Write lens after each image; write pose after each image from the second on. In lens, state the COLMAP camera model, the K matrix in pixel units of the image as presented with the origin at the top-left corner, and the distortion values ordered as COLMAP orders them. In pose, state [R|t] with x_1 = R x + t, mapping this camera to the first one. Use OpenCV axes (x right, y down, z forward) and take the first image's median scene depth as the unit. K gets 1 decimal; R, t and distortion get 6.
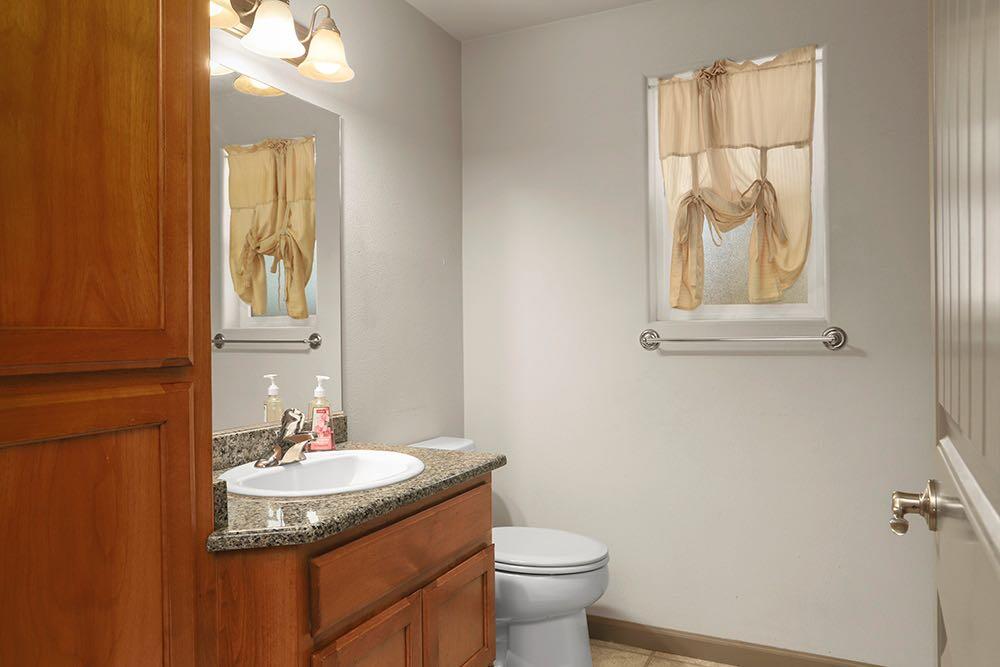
lens RADIAL K [[689.5, 0, 500.0], [0, 689.5, 333.5], [0, 0, 1]] dist [-0.098483, 0.089802]
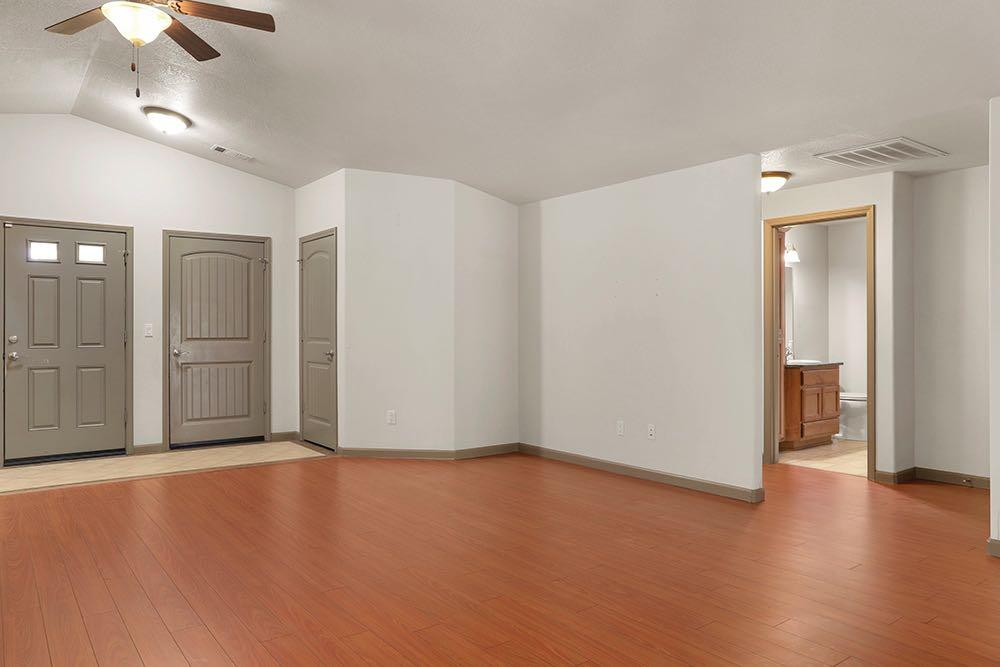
lens RADIAL K [[689.5, 0, 500.0], [0, 689.5, 333.5], [0, 0, 1]] dist [-0.098483, 0.089802]
pose [[0.895620, 0.000441, -0.444819, -0.027549], [-0.002945, 0.999983, -0.004937, 0.051282], [0.444810, 0.005732, 0.895607, -3.076249]]
